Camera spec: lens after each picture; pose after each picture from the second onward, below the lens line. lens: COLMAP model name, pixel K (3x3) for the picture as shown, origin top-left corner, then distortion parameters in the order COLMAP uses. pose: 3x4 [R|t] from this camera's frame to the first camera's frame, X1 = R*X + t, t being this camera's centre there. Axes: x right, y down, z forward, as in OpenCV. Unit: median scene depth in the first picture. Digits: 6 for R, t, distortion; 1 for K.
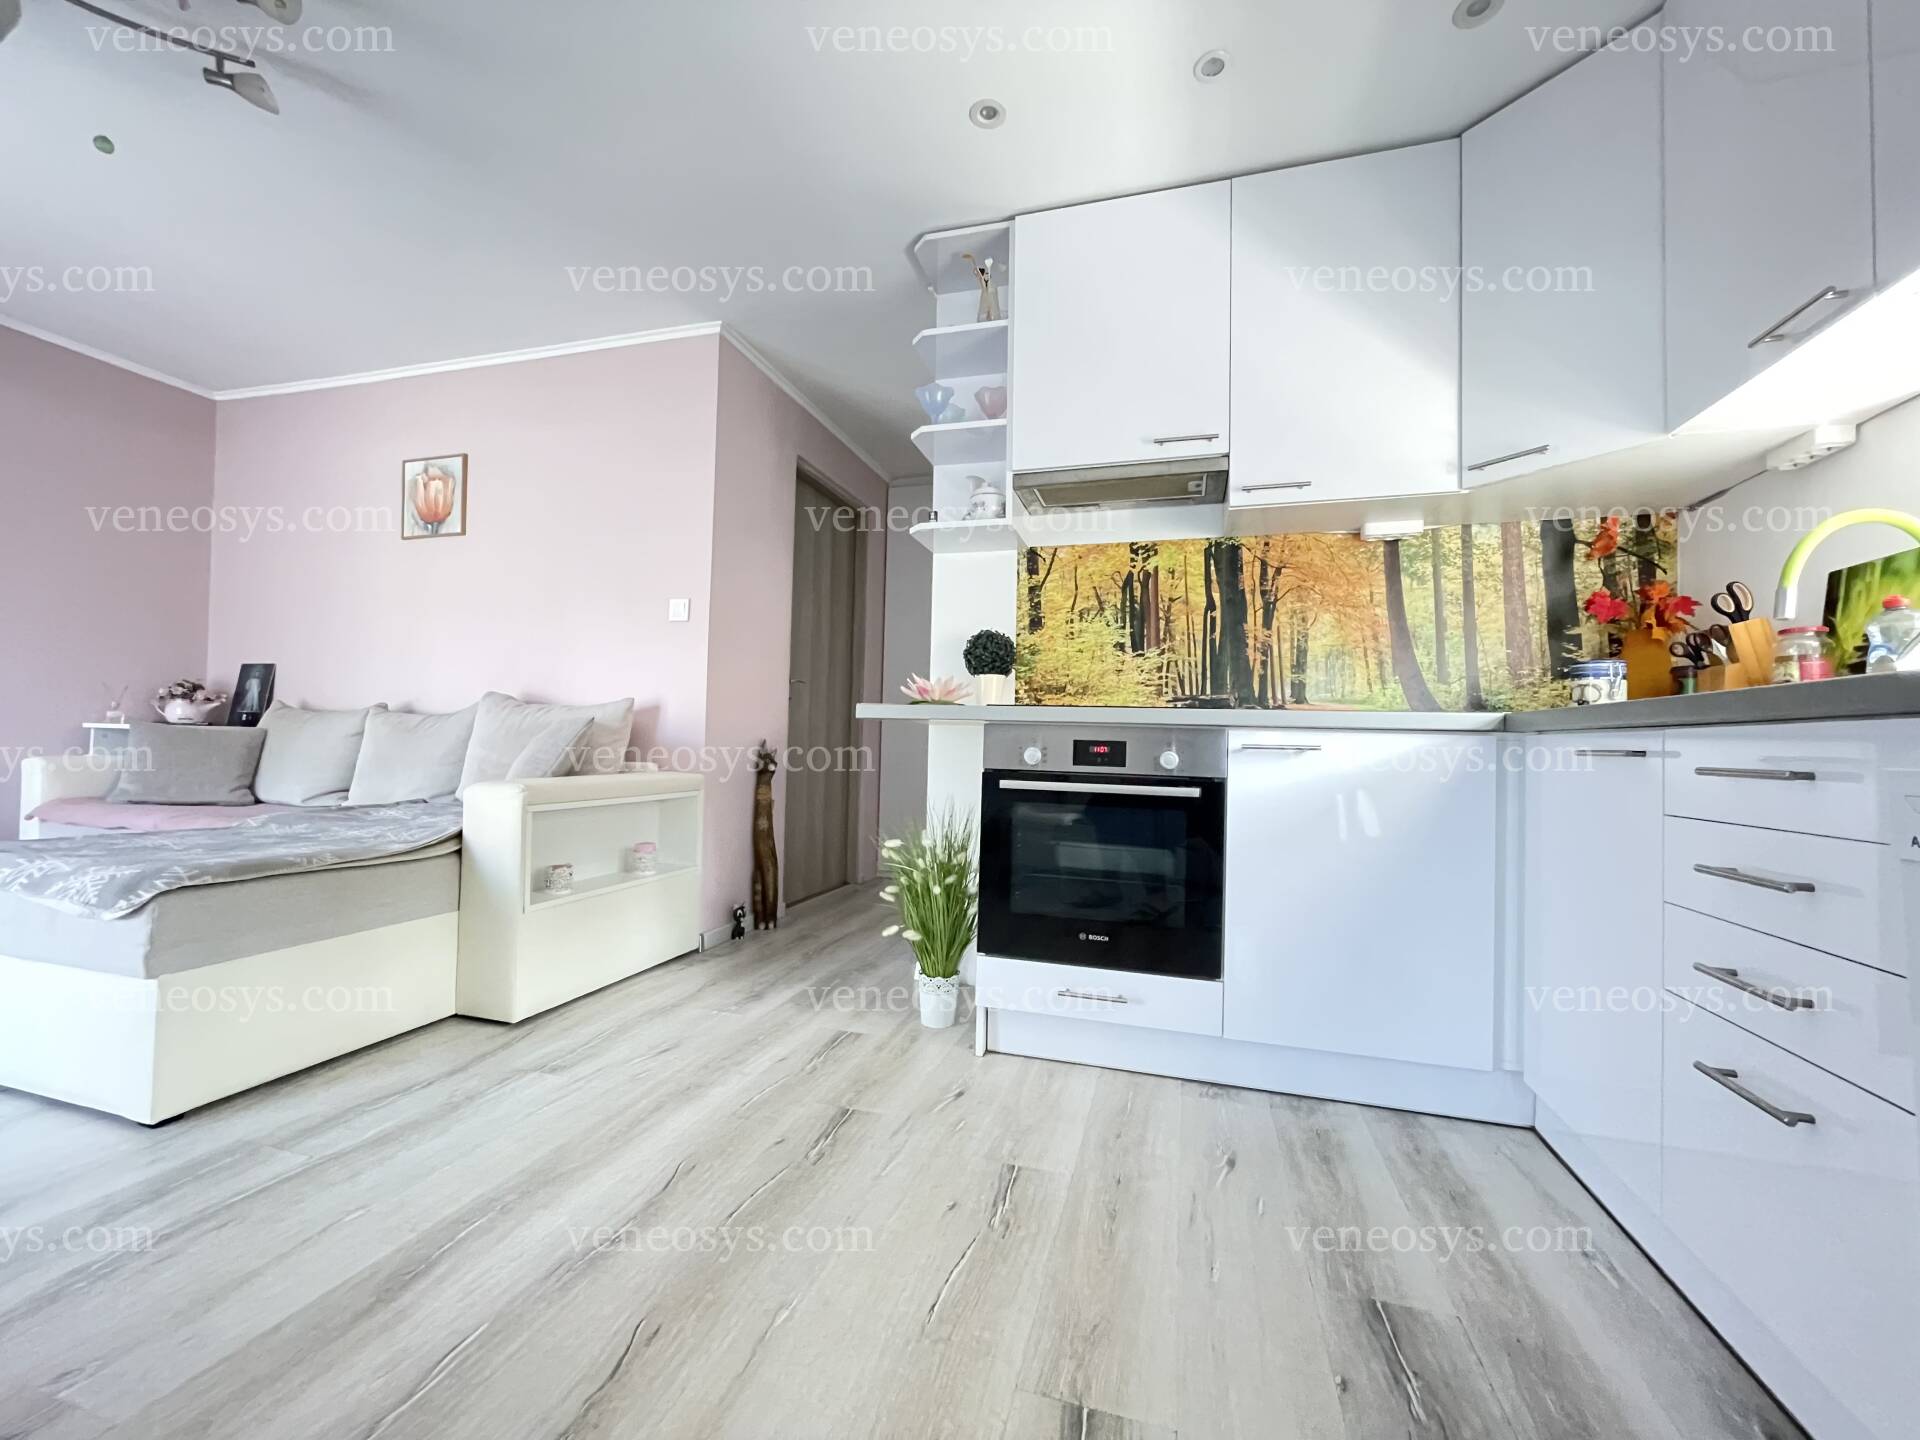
lens RADIAL K [[772.3, 0, 960.6], [0, 772.3, 725.2], [0, 0, 1]] dist [-0.002534, -0.000039]
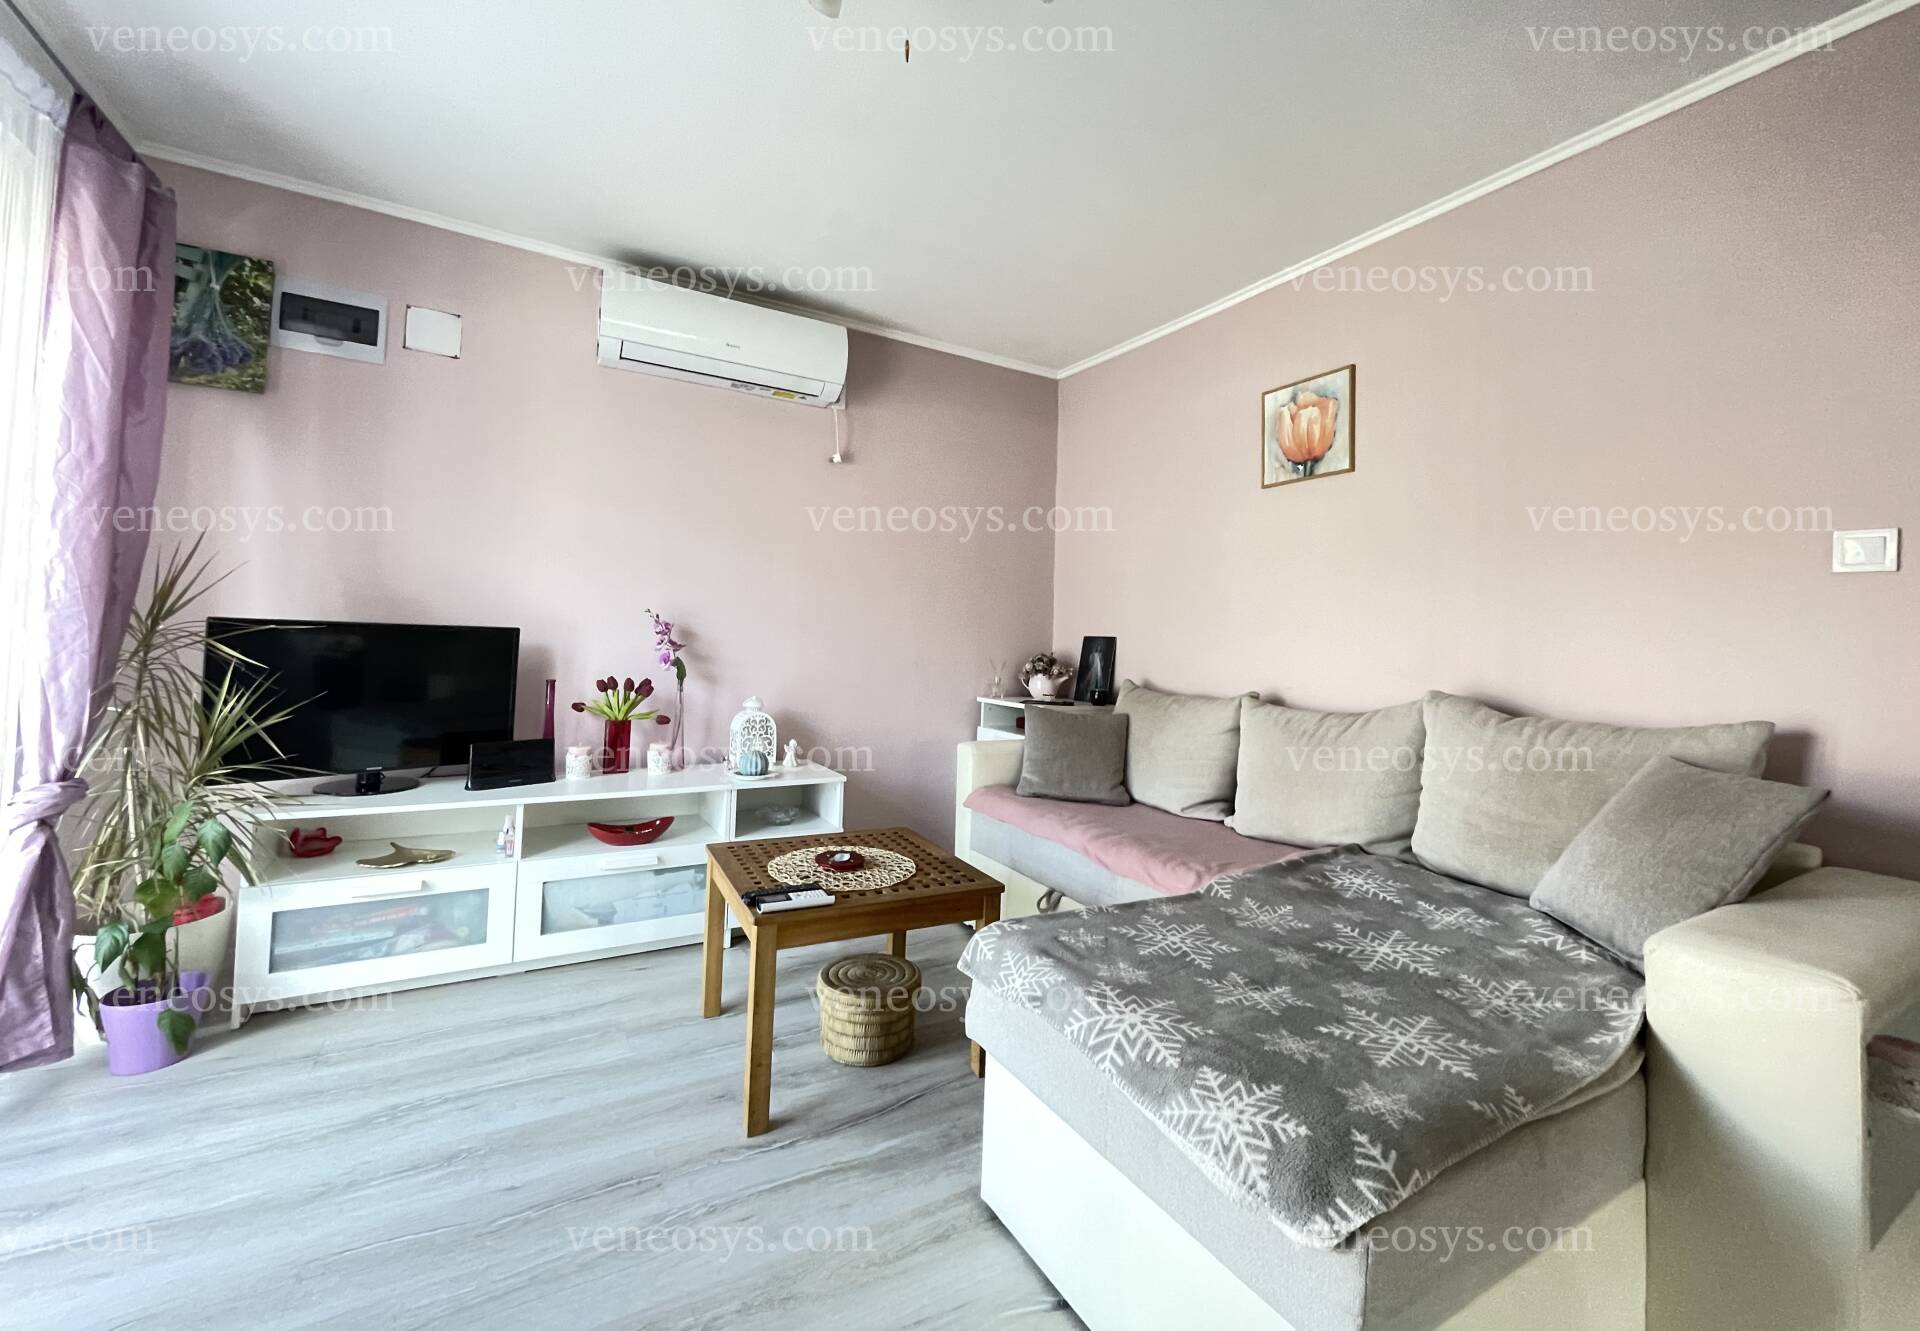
lens RADIAL K [[770.0, 0, 959.1], [0, 770.0, 616.0], [0, 0, 1]] dist [-0.001782, -0.000467]
pose [[0.723152, -0.023665, -0.690284, -0.594979], [-0.001542, 0.999355, -0.035877, -0.113964], [0.690688, 0.027009, 0.722649, 0.286344]]
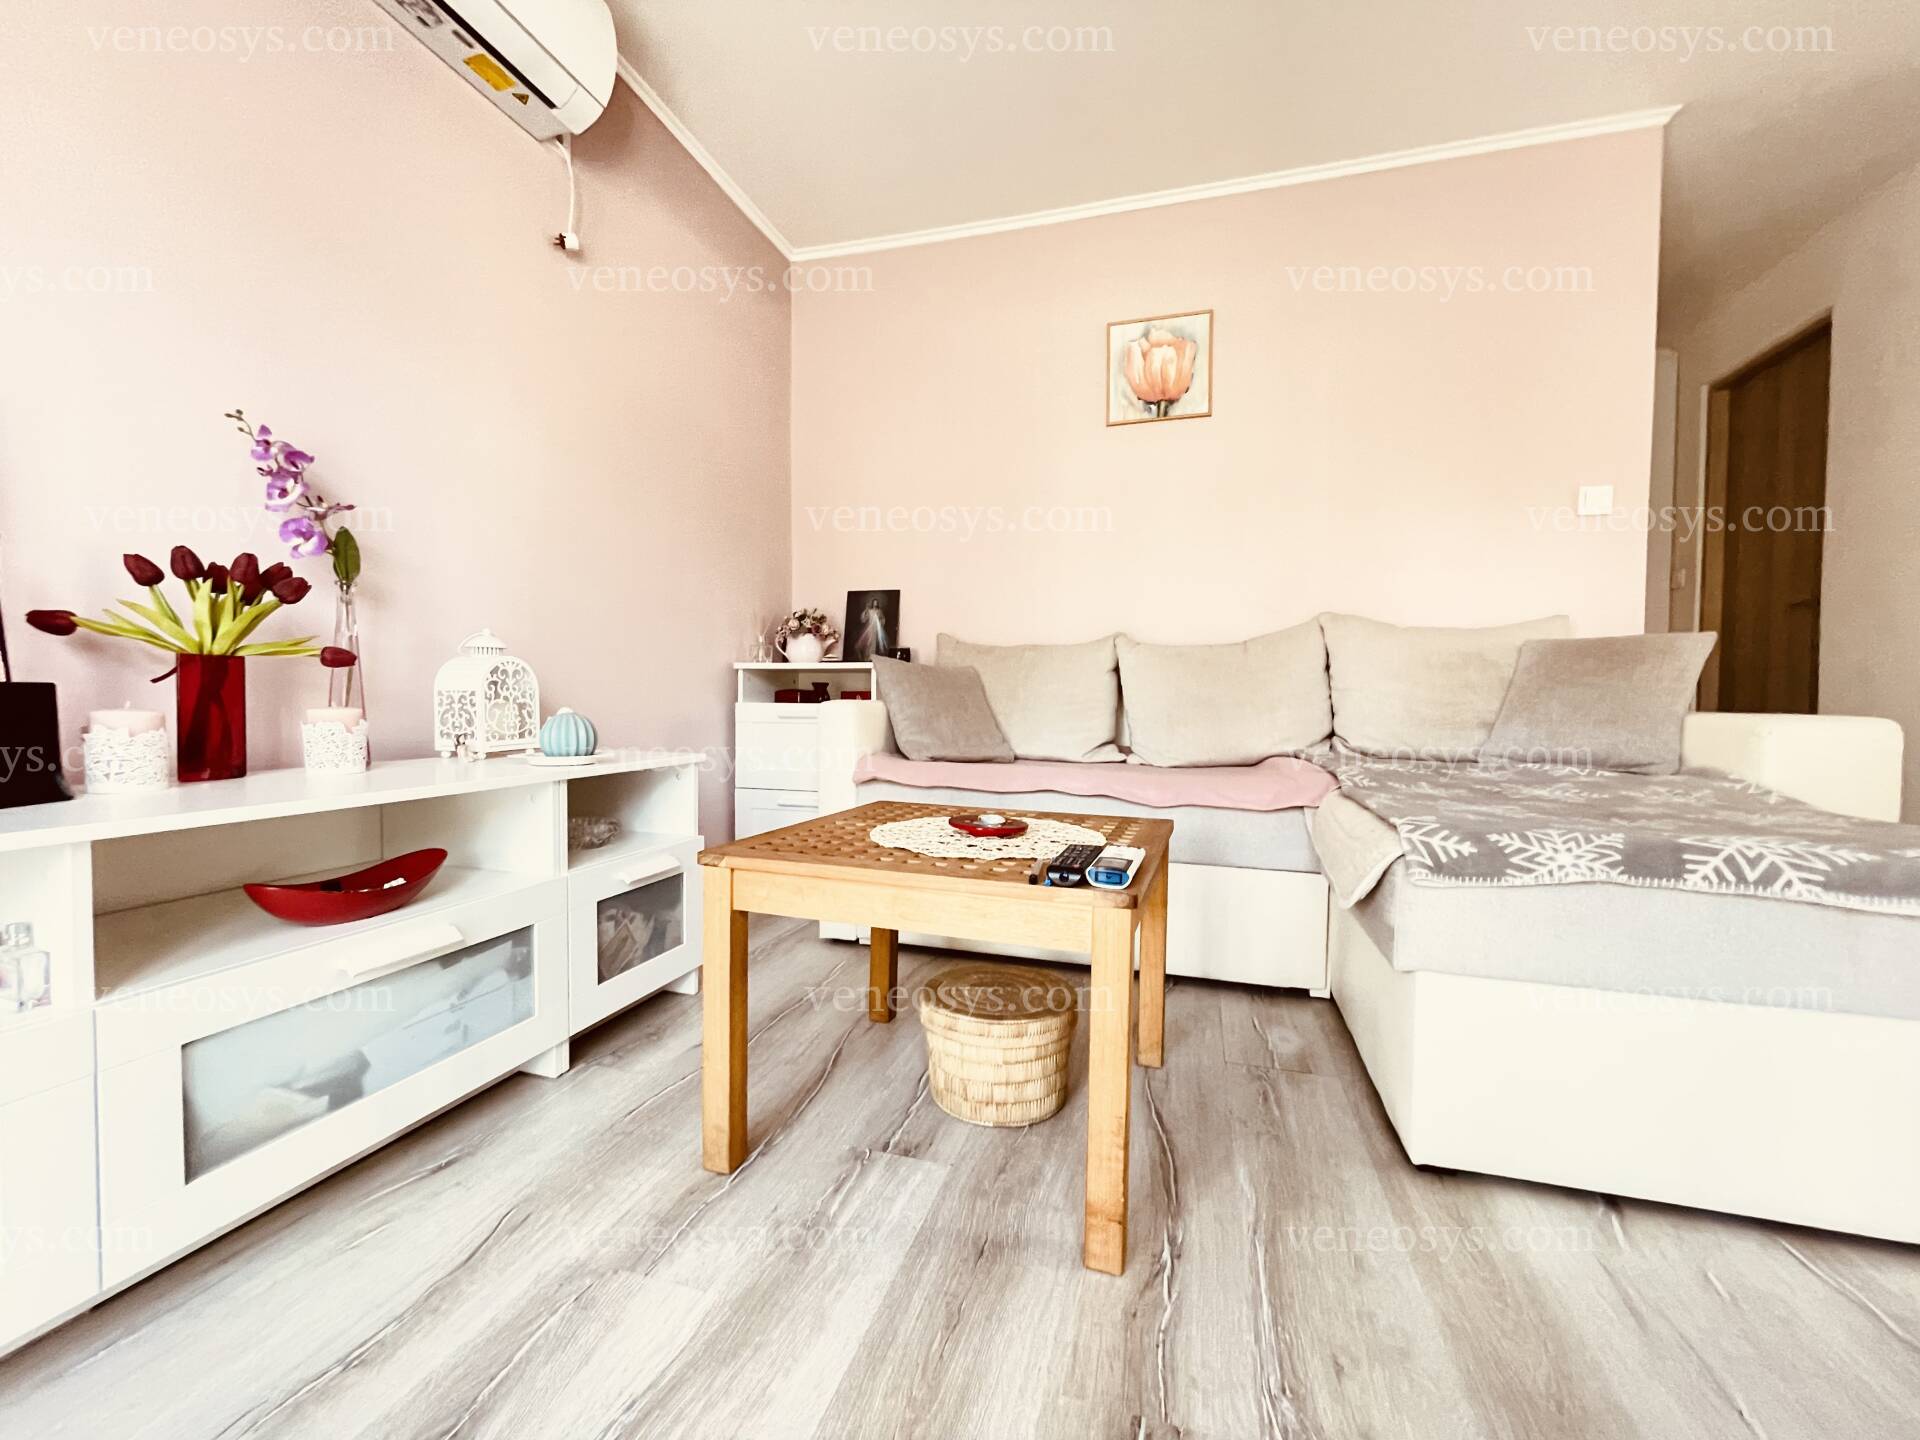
lens RADIAL K [[771.8, 0, 959.2], [0, 771.8, 723.9], [0, 0, 1]] dist [-0.000961, -0.000555]
pose [[0.999866, -0.013605, -0.009077, -1.311122], [0.014067, 0.998496, 0.052981, 0.030032], [0.008342, -0.053101, 0.998554, 0.288954]]
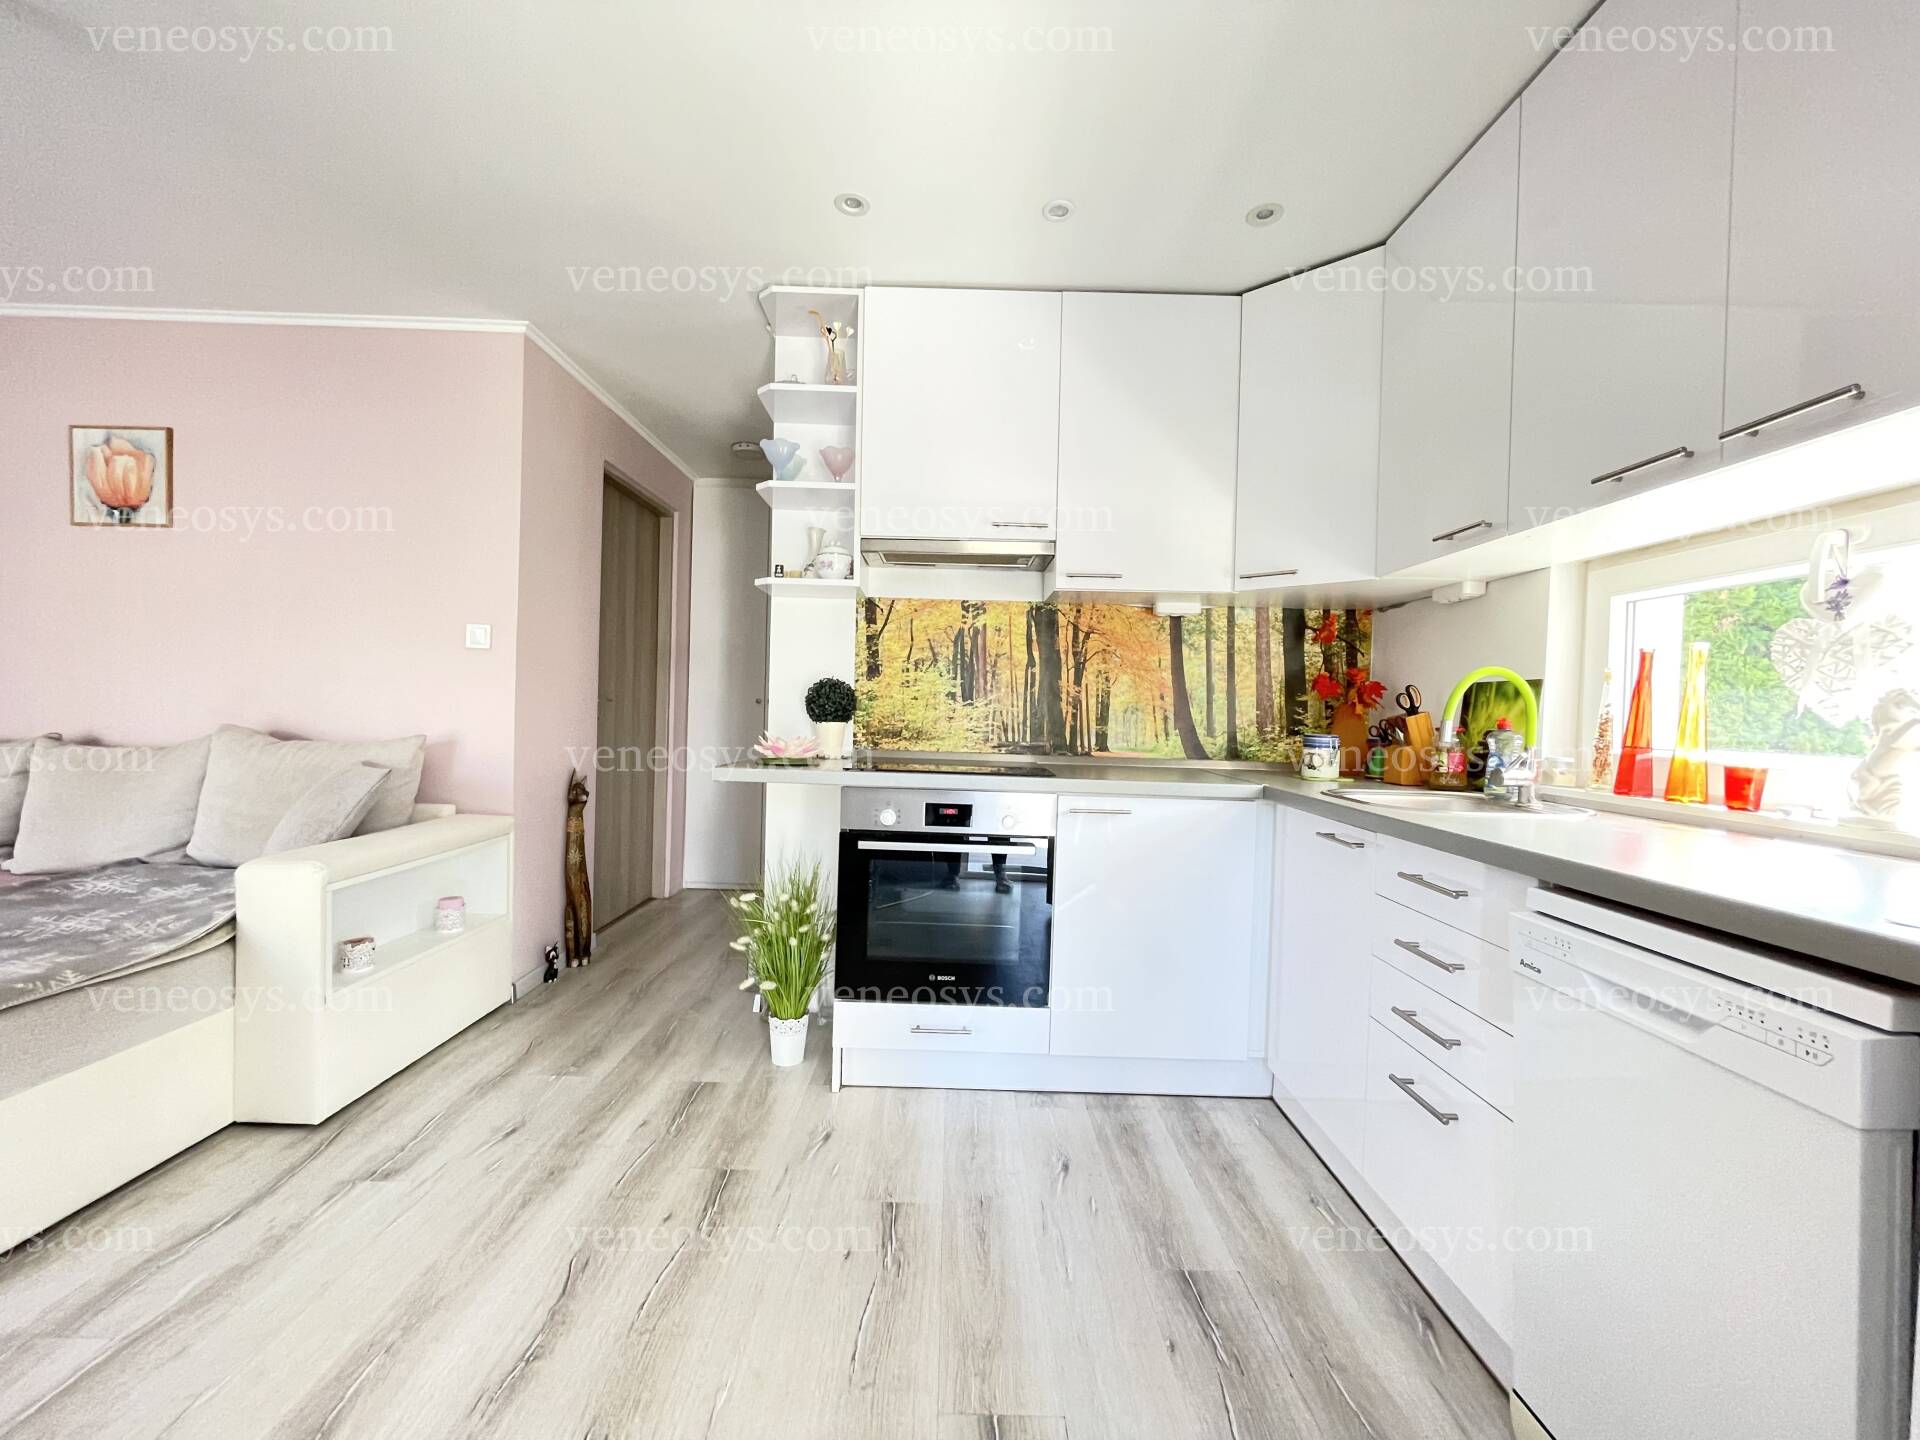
lens RADIAL K [[771.8, 0, 959.2], [0, 771.8, 723.9], [0, 0, 1]] dist [-0.000961, -0.000555]
pose [[0.958122, -0.000935, 0.286358, -0.107412], [-0.012916, 0.998836, 0.046477, -0.126585], [-0.286068, -0.048229, 0.956995, -0.055733]]
